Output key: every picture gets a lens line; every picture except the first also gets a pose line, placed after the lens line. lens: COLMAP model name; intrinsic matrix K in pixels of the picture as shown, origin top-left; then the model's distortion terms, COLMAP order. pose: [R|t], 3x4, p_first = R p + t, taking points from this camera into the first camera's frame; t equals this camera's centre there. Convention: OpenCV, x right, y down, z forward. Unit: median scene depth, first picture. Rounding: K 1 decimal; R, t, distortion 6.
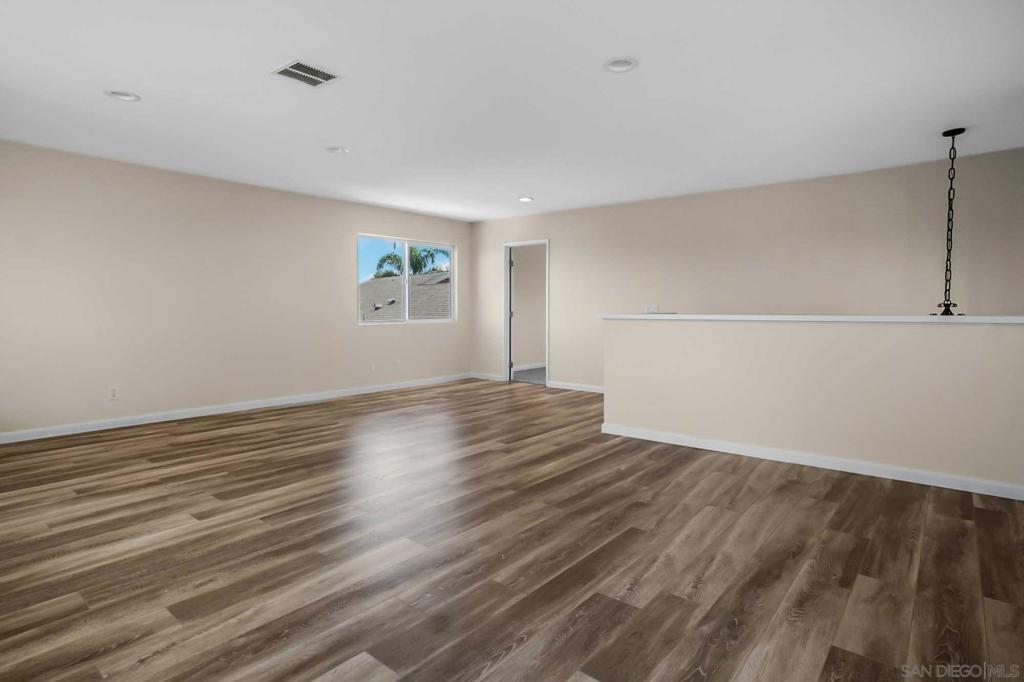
lens RADIAL K [[535.5, 0, 511.6], [0, 535.5, 313.0], [0, 0, 1]] dist [-0.000091, 0.001451]
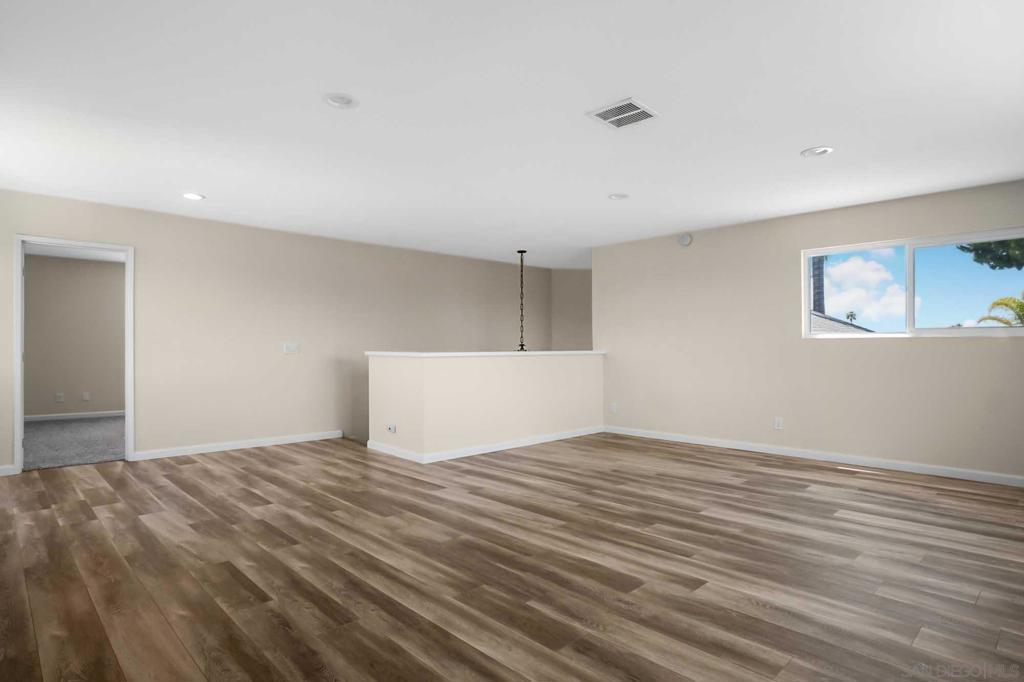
lens RADIAL K [[553.9, 0, 498.6], [0, 553.9, 332.9], [0, 0, 1]] dist [-0.000971, -0.000857]
pose [[0.124166, 0.020045, 0.992059, -1.464898], [0.007671, 0.999747, -0.021160, -0.022082], [-0.992232, 0.010238, 0.123980, 1.142911]]
